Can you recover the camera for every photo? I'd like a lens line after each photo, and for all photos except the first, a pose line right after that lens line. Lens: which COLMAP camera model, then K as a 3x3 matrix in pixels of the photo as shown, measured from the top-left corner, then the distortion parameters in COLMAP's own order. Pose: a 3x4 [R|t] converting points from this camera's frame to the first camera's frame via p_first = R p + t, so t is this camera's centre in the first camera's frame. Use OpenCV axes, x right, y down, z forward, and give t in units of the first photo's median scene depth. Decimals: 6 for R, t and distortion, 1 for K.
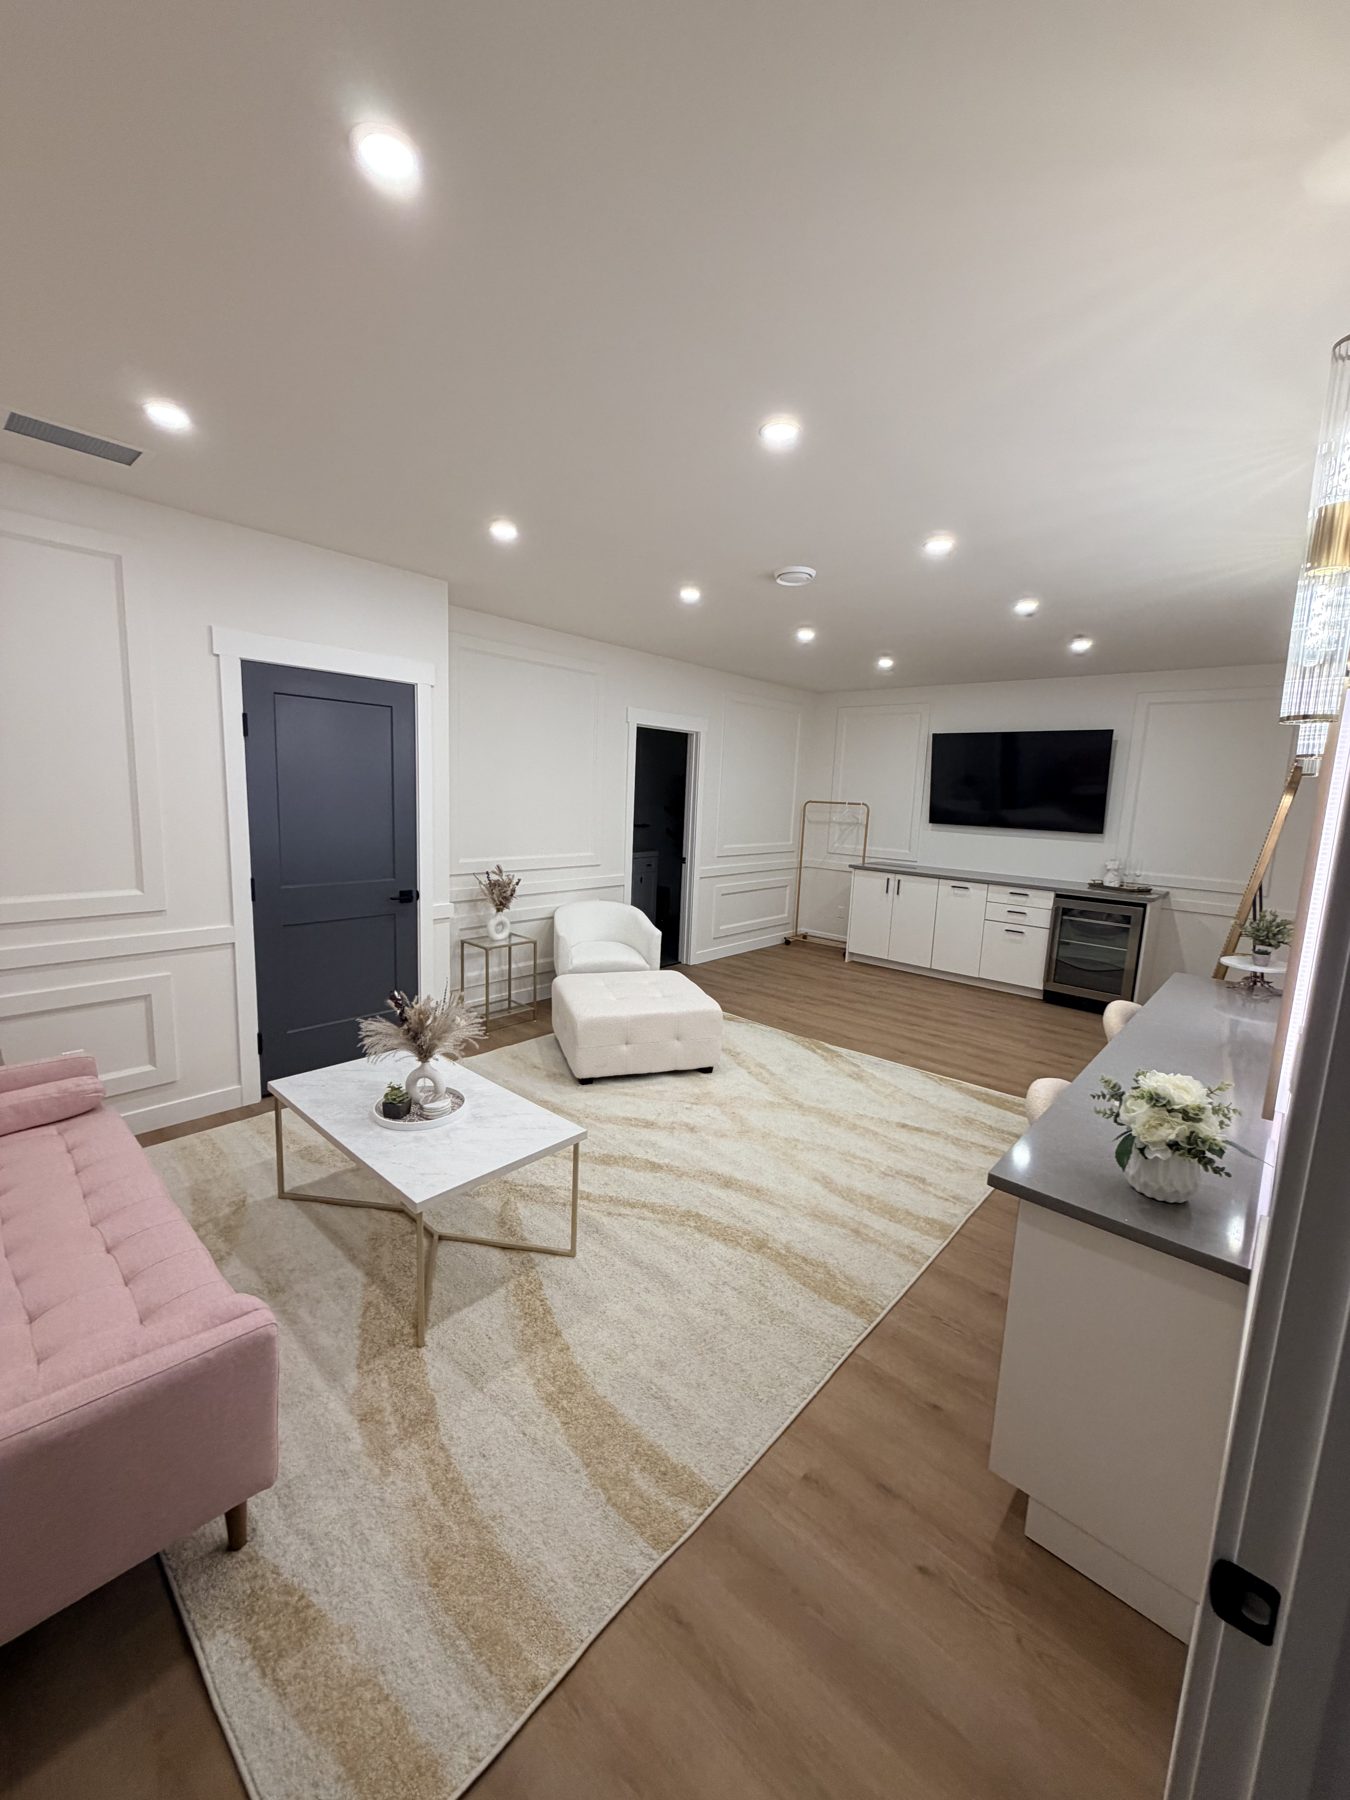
lens RADIAL K [[720.9, 0, 668.1], [0, 720.9, 897.0], [0, 0, 1]] dist [0.001079, 0.000036]
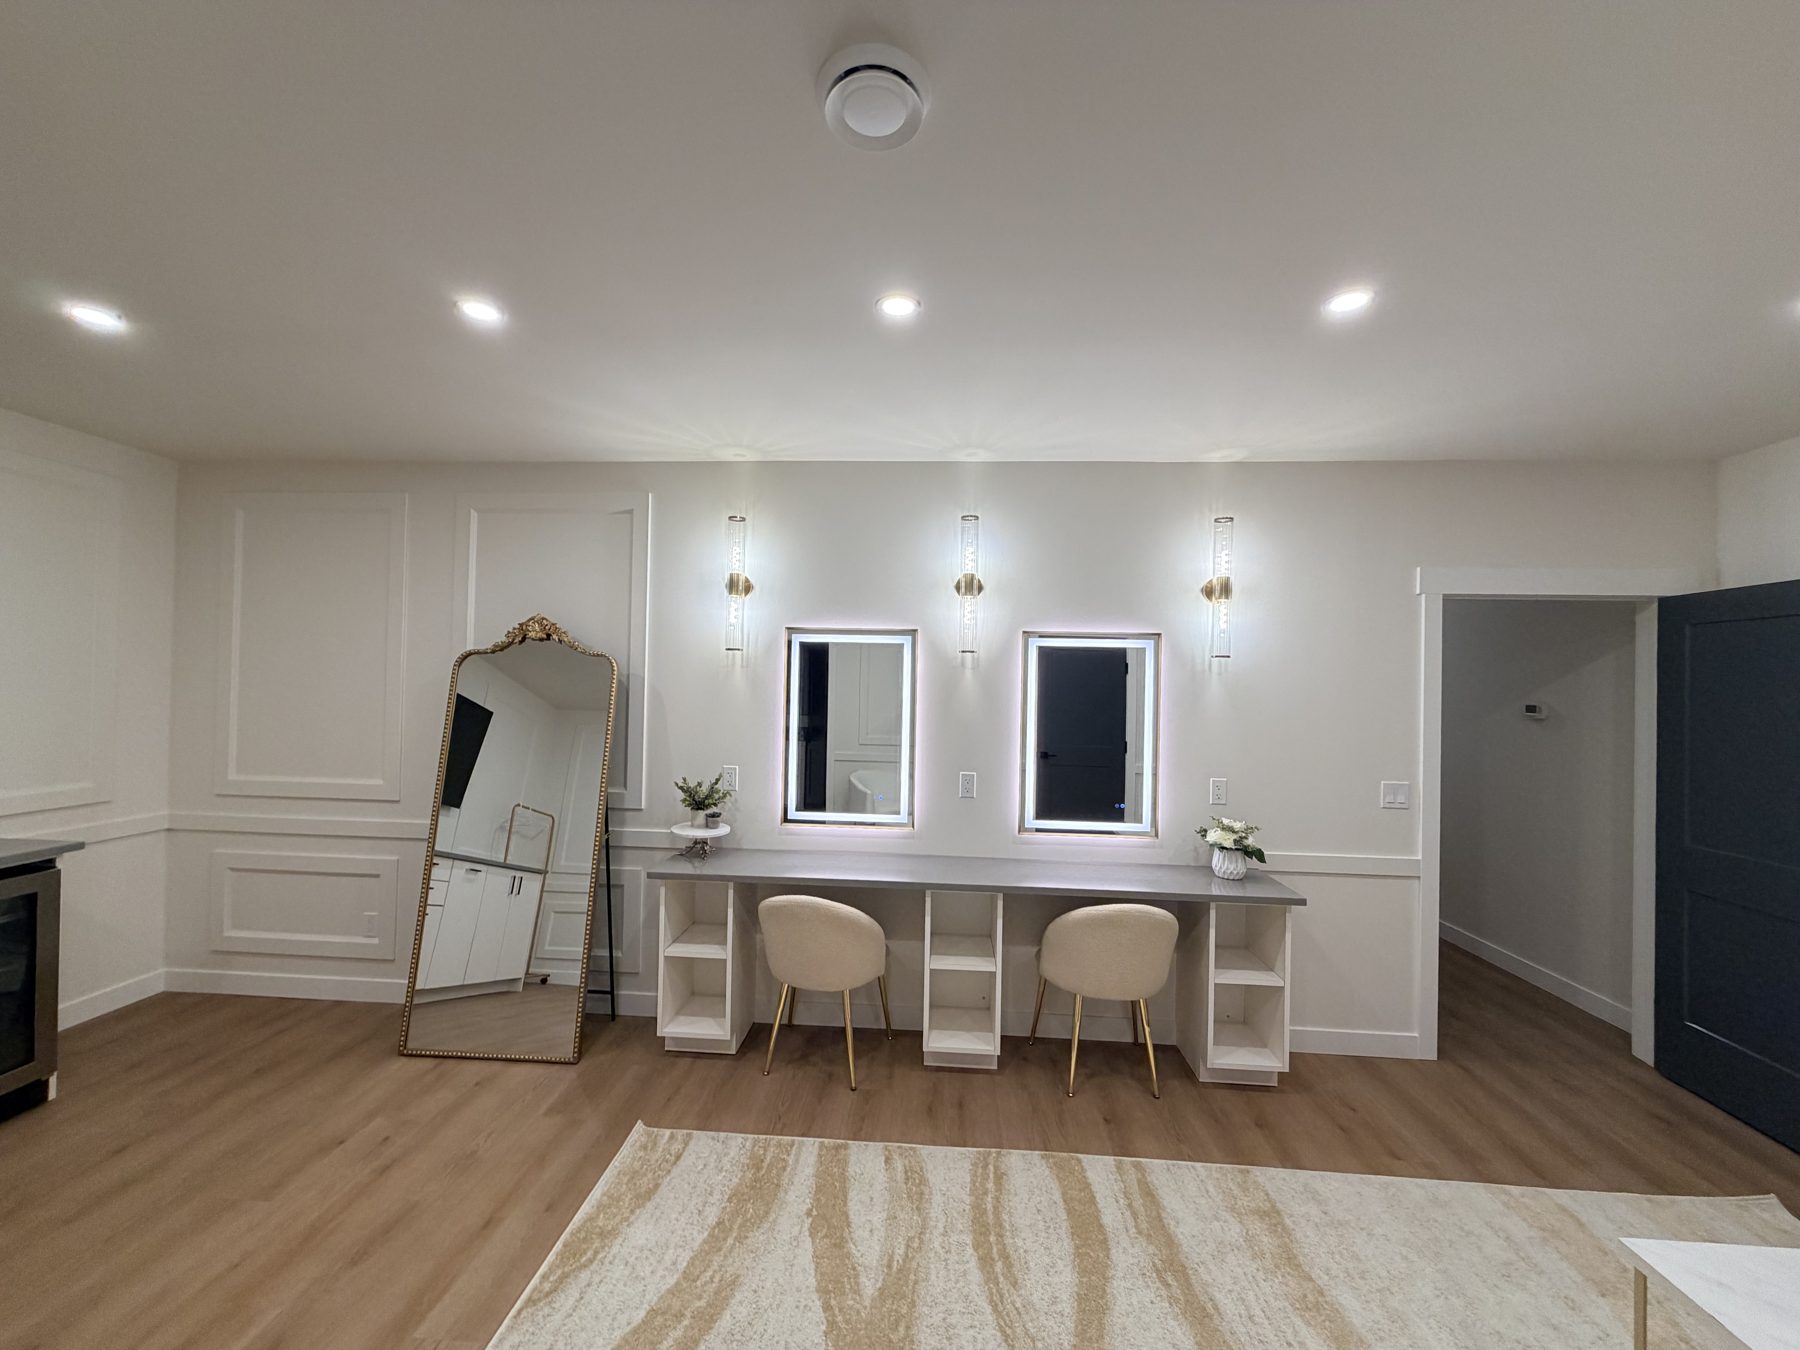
lens RADIAL K [[720.9, 0, 893.1], [0, 720.9, 669.2], [0, 0, 1]] dist [0.001079, 0.000036]
pose [[-0.626125, -0.034779, 0.778947, -0.105708], [0.071574, 0.992223, 0.101833, -0.151634], [-0.776431, 0.119513, -0.618766, 0.963807]]
